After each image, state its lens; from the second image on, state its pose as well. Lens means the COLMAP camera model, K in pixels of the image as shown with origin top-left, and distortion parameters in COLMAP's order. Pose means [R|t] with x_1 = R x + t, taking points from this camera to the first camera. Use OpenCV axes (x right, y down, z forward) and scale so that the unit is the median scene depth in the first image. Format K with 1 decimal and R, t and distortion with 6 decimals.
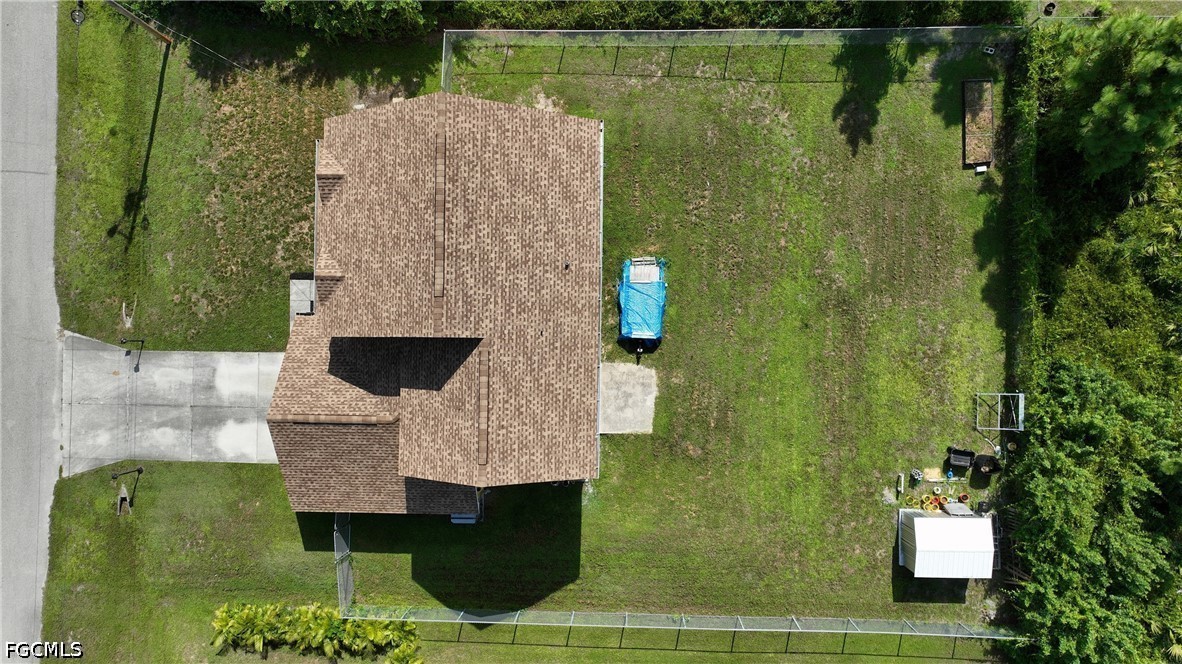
lens RADIAL K [[829.5, 0, 591.0], [0, 829.5, 332.0], [0, 0, 1]] dist [0.001062, 0.004149]
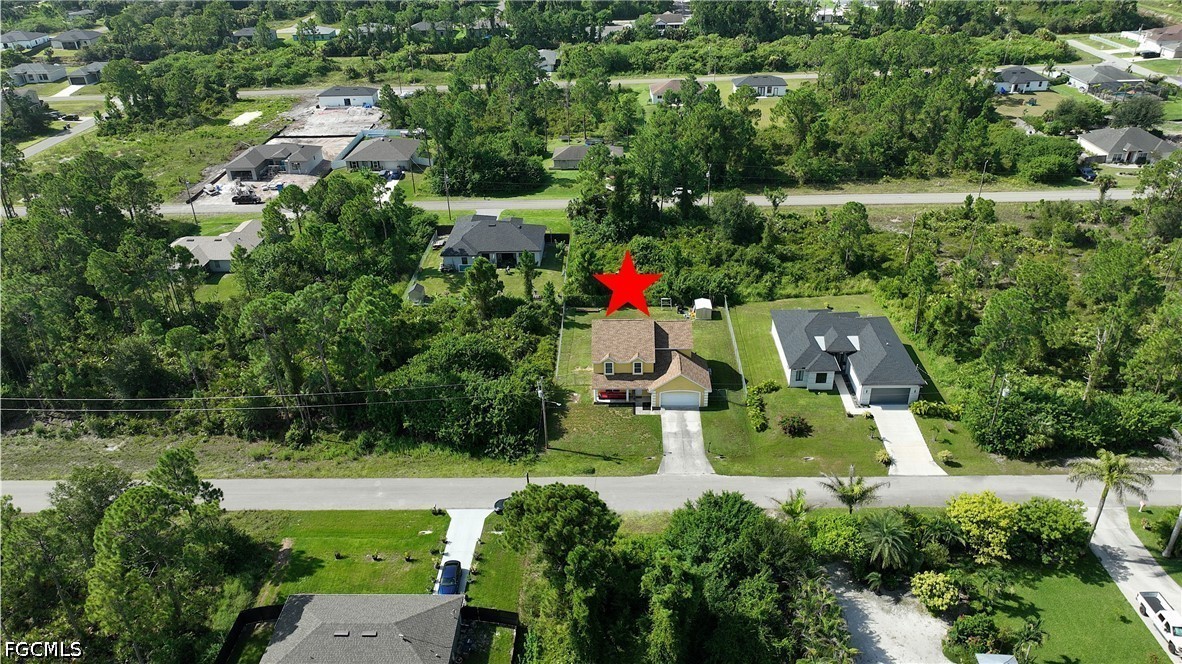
lens RADIAL K [[829.5, 0, 591.0], [0, 829.5, 332.0], [0, 0, 1]] dist [0.001062, 0.004149]
pose [[0.019880, -0.455671, 0.889926, -2.808369], [0.999784, 0.003647, -0.020467, -0.160538], [0.006080, 0.890141, 0.455645, -0.566275]]
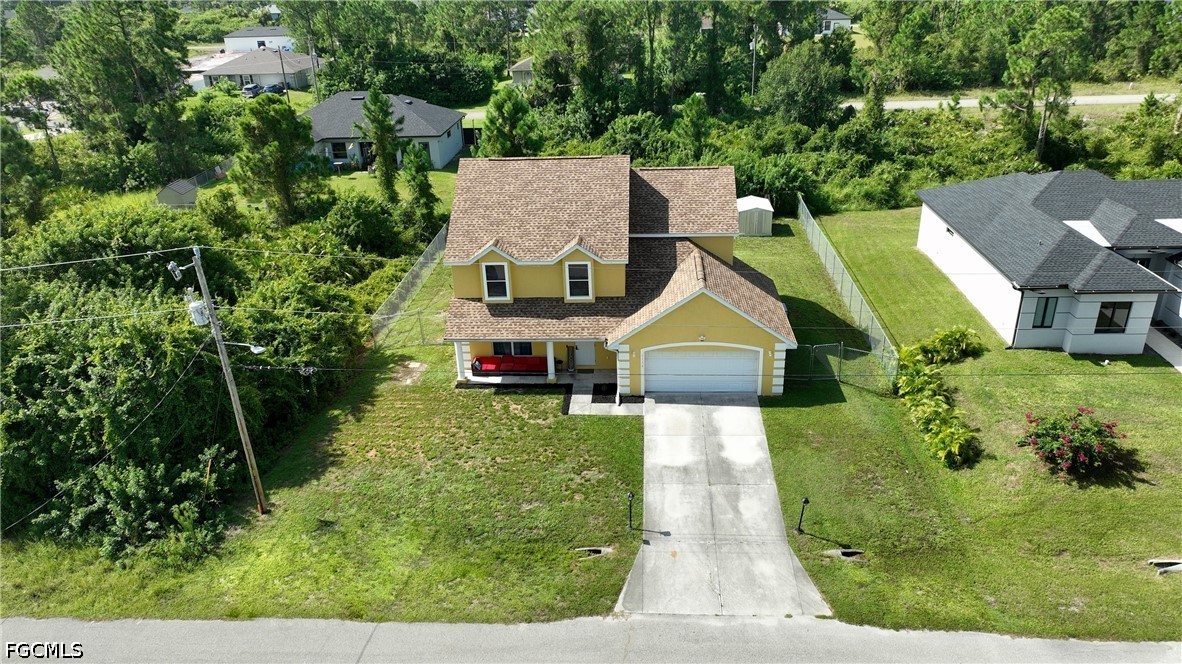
lens RADIAL K [[829.5, 0, 591.0], [0, 829.5, 332.0], [0, 0, 1]] dist [0.001062, 0.004149]
pose [[0.052356, -0.382107, 0.922634, -1.220491], [0.998560, 0.009221, -0.052846, 0.013504], [0.011685, 0.924072, 0.382040, 0.548257]]
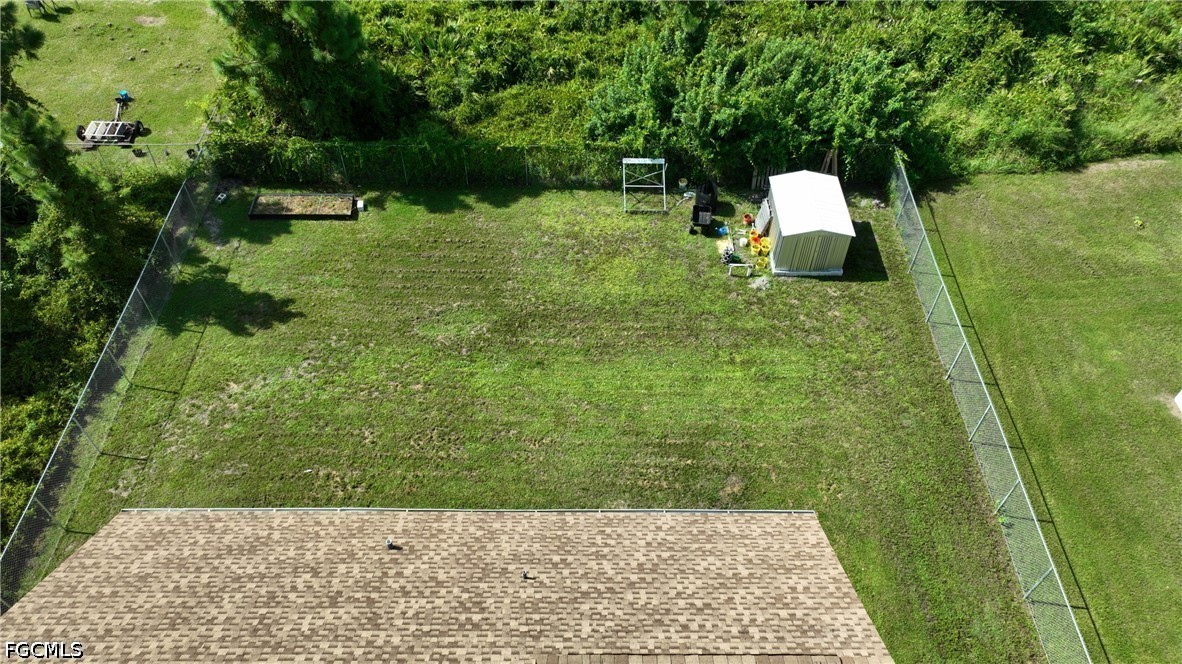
lens RADIAL K [[863.4, 0, 595.9], [0, 863.4, 328.2], [0, 0, 1]] dist [0.005470, -0.002327]
pose [[-0.015224, -0.727196, 0.686261, -0.231613], [0.999345, 0.011465, 0.034319, 0.015600], [-0.032824, 0.686334, 0.726545, 0.439190]]
